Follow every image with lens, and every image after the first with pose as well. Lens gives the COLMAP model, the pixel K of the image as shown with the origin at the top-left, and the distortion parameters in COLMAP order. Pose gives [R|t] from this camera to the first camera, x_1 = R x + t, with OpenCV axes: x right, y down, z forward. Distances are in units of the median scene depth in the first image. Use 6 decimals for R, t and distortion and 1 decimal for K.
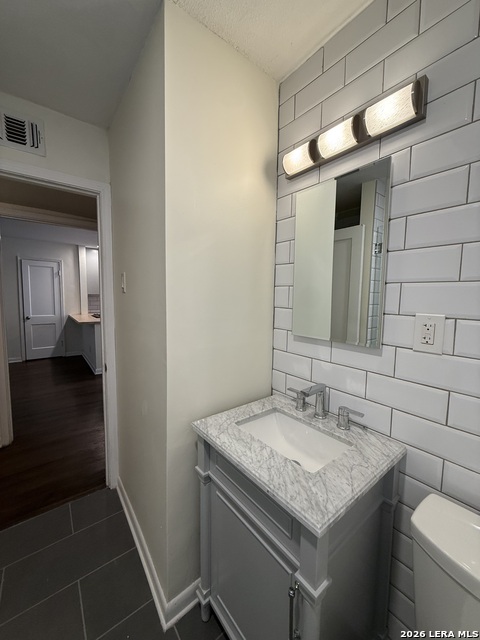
lens RADIAL K [[254.2, 0, 239.3], [0, 254.2, 317.7], [0, 0, 1]] dist [-0.002052, -0.000175]
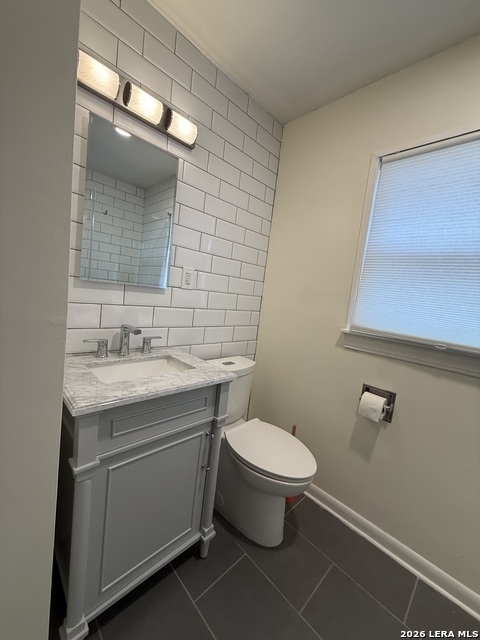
lens RADIAL K [[254.2, 0, 237.8], [0, 254.2, 318.2], [0, 0, 1]] dist [-0.002052, -0.000175]
pose [[-0.106988, -0.118596, 0.987162, -0.885746], [-0.027206, 0.992838, 0.116330, 0.100091], [-0.993888, -0.014411, -0.109448, 0.688908]]
